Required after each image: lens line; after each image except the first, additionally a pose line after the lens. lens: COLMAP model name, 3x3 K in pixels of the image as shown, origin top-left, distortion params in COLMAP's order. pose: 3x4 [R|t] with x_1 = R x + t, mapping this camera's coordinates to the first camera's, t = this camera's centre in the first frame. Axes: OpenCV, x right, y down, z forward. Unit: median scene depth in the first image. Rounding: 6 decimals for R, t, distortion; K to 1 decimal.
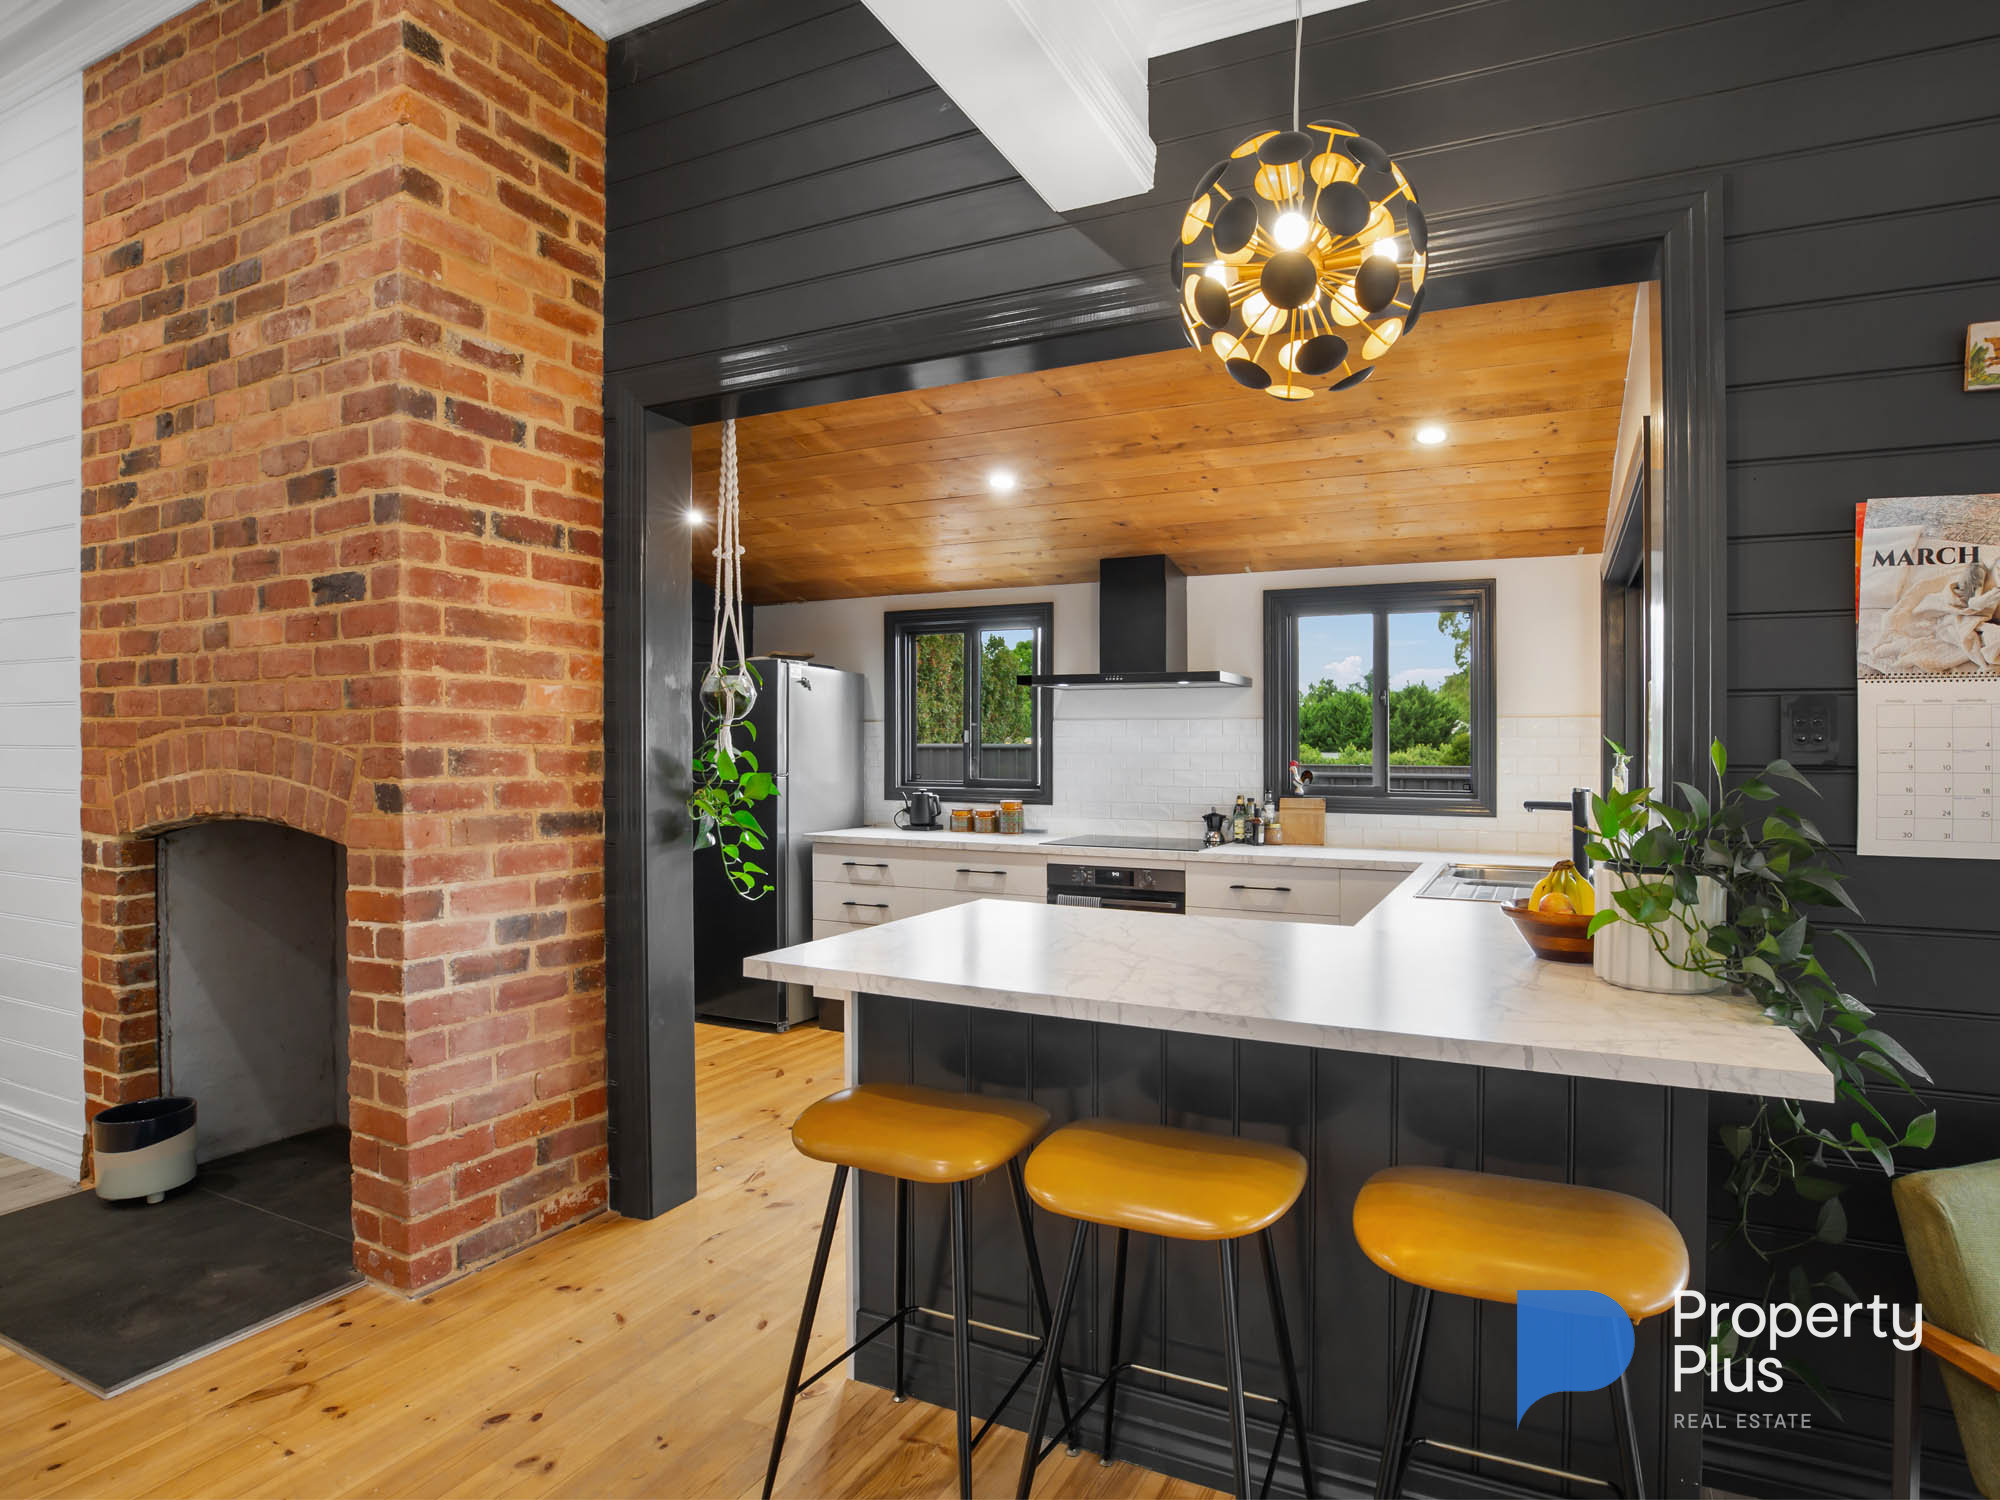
lens RADIAL K [[1055.9, 0, 1056.2], [0, 1055.9, 756.8], [0, 0, 1]] dist [-0.037999, 0.010010]
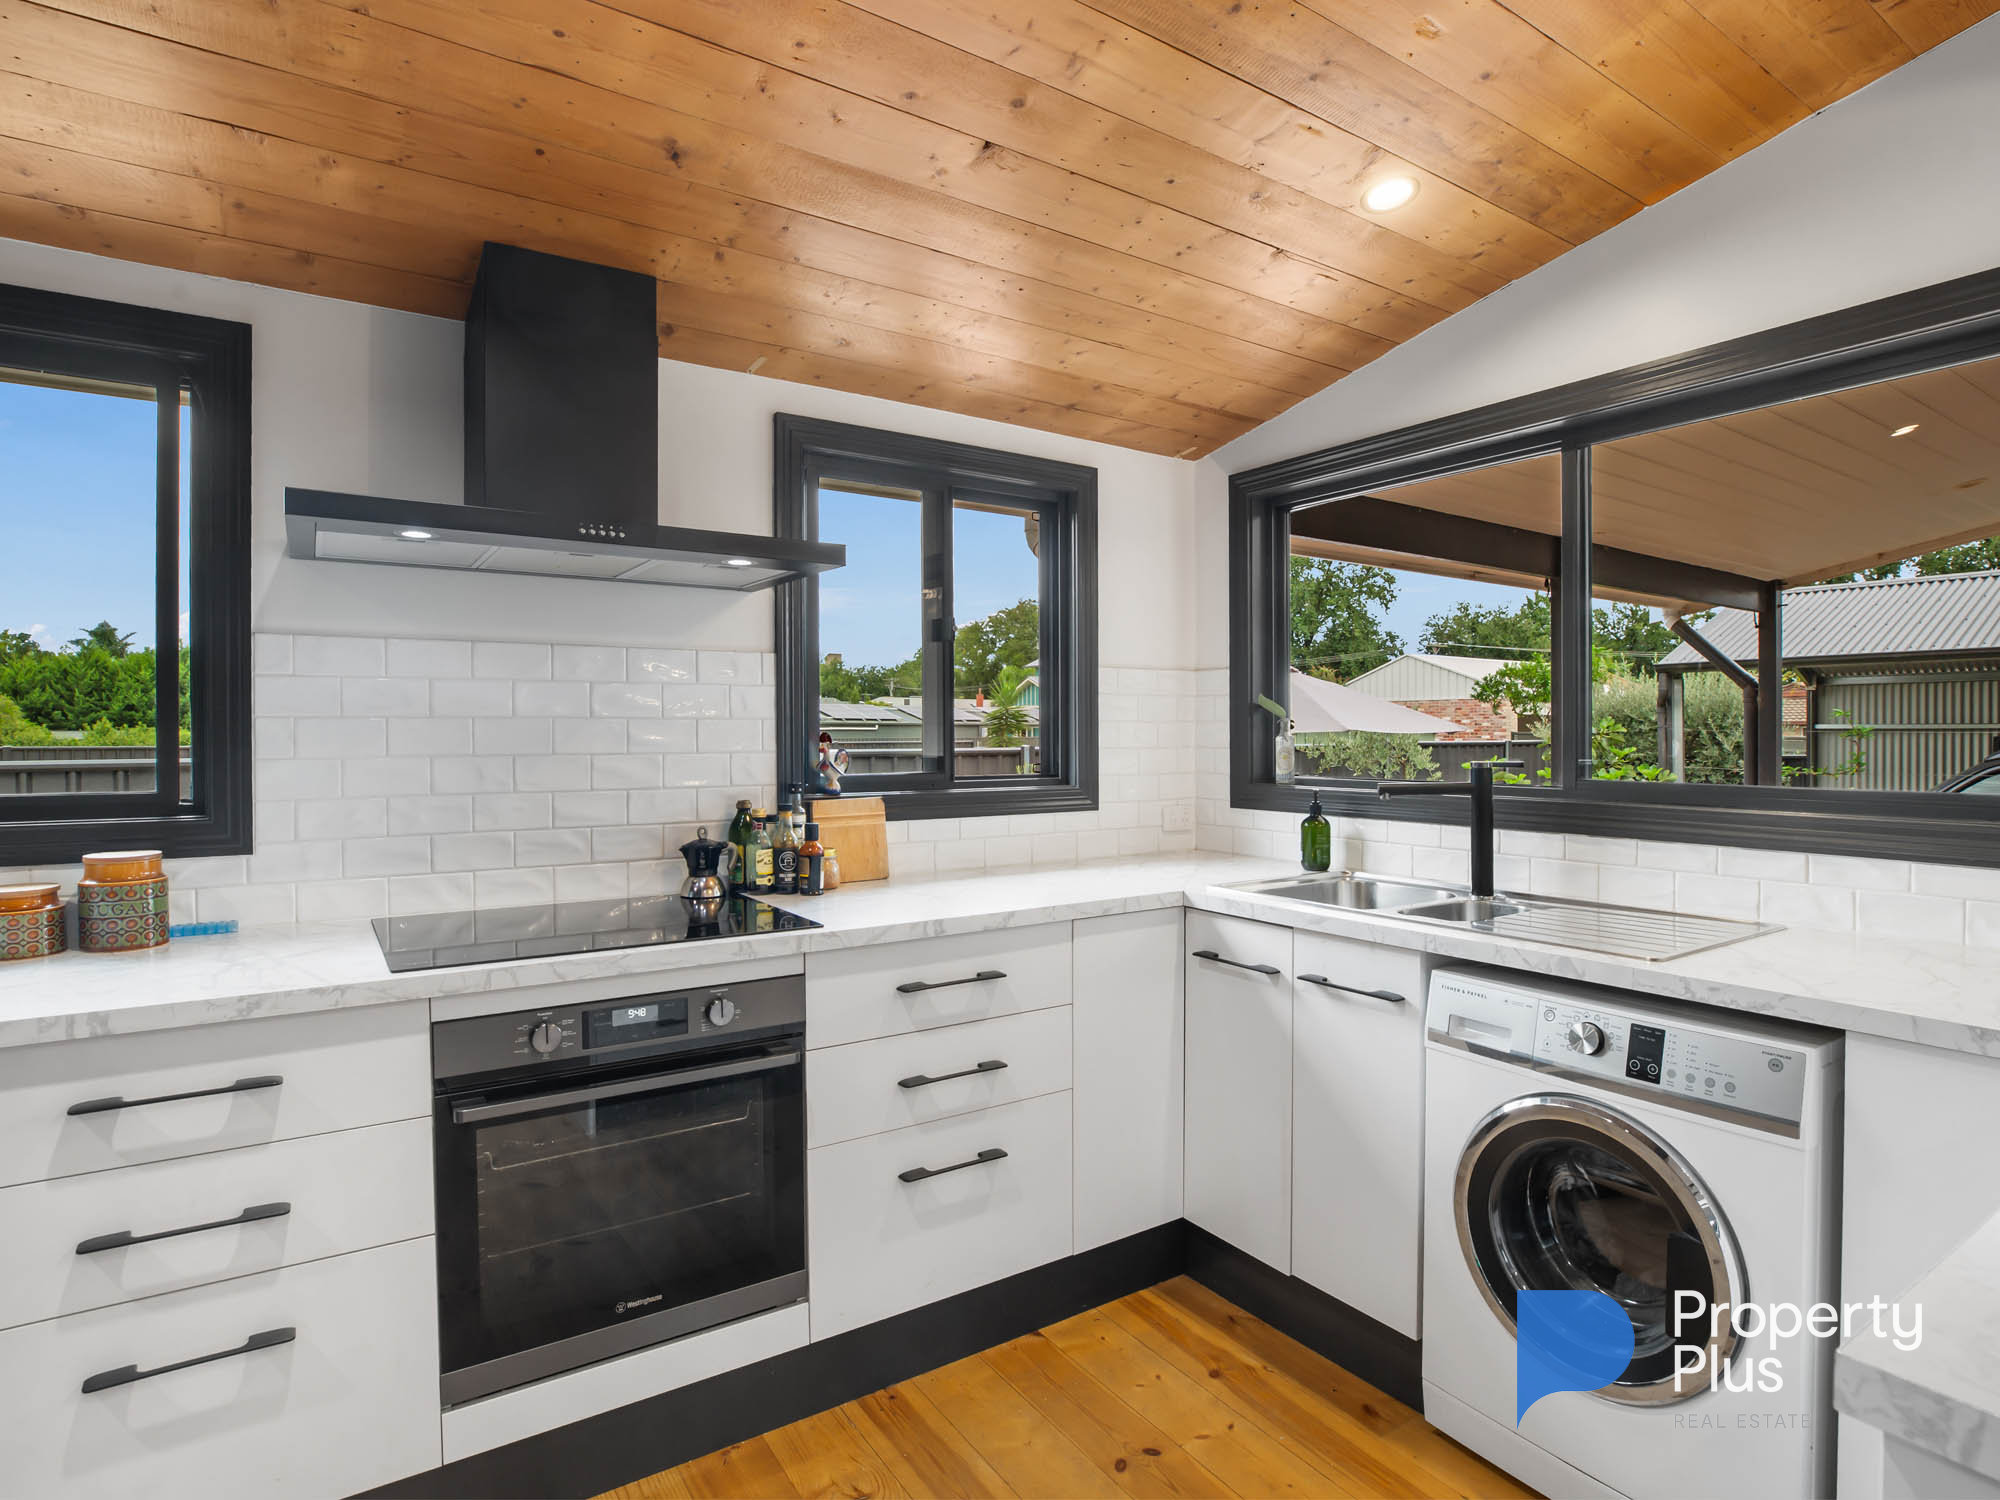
lens RADIAL K [[1055.9, 0, 1003.3], [0, 1055.9, 741.1], [0, 0, 1]] dist [-0.037999, 0.010010]
pose [[0.509005, -0.011509, 0.860686, -0.124685], [0.006400, 0.999934, 0.009585, 0.002225], [-0.860740, 0.000630, 0.509045, 0.387692]]
